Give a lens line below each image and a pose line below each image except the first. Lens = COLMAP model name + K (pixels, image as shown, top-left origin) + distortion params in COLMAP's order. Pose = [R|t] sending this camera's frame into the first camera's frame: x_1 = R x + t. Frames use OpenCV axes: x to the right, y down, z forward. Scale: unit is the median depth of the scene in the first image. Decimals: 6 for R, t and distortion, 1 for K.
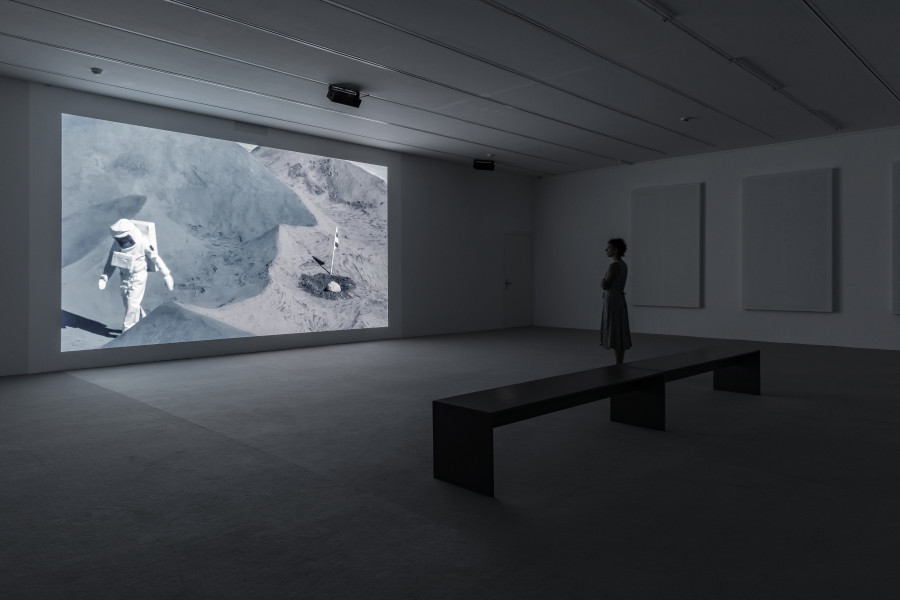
lens RADIAL K [[614.0, 0, 447.9], [0, 614.0, 281.0], [0, 0, 1]] dist [0.009254, -0.002371]
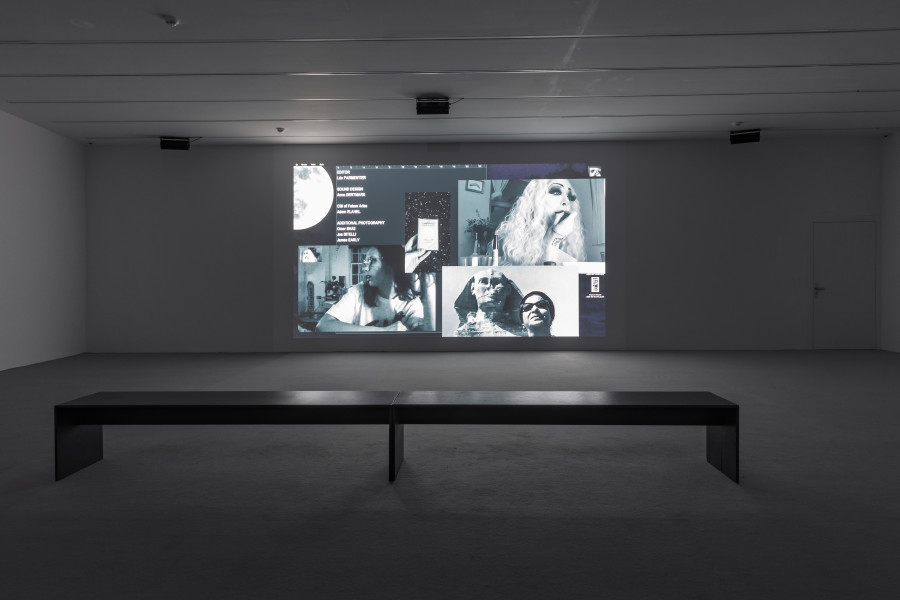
lens RADIAL K [[614.9, 0, 462.9], [0, 614.9, 281.4], [0, 0, 1]] dist [0.005243, 0.000239]
pose [[0.690608, -0.006436, -0.723201, 0.602047], [0.001556, 0.999971, -0.007414, 0.000086], [0.723228, 0.003995, 0.690598, 0.326301]]
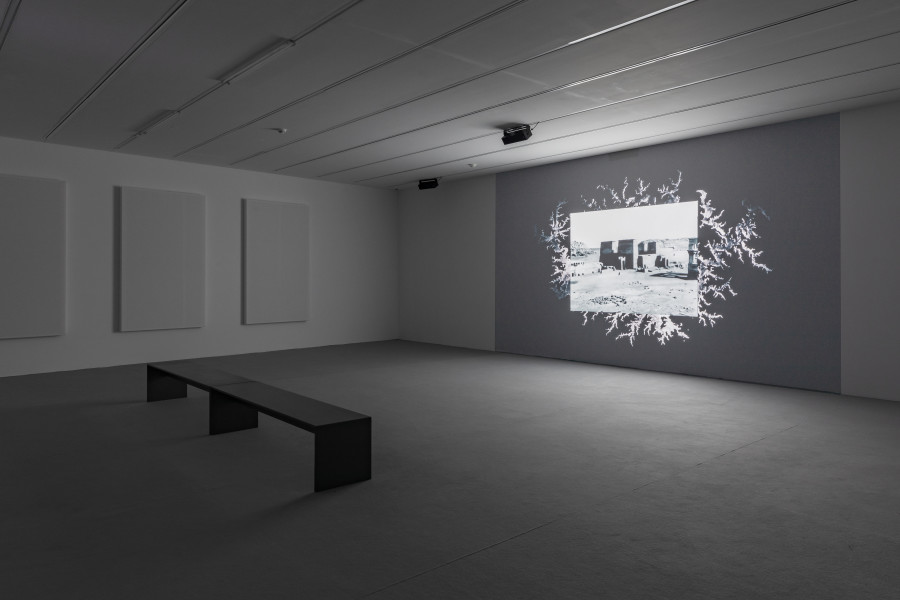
lens RADIAL K [[627.9, 0, 452.2], [0, 627.9, 276.1], [0, 0, 1]] dist [0.004419, 0.003966]
pose [[-0.063634, -0.006400, -0.997953, 0.954623], [-0.007017, 0.999958, -0.005966, -0.036690], [0.997949, 0.006623, -0.063676, 0.942193]]
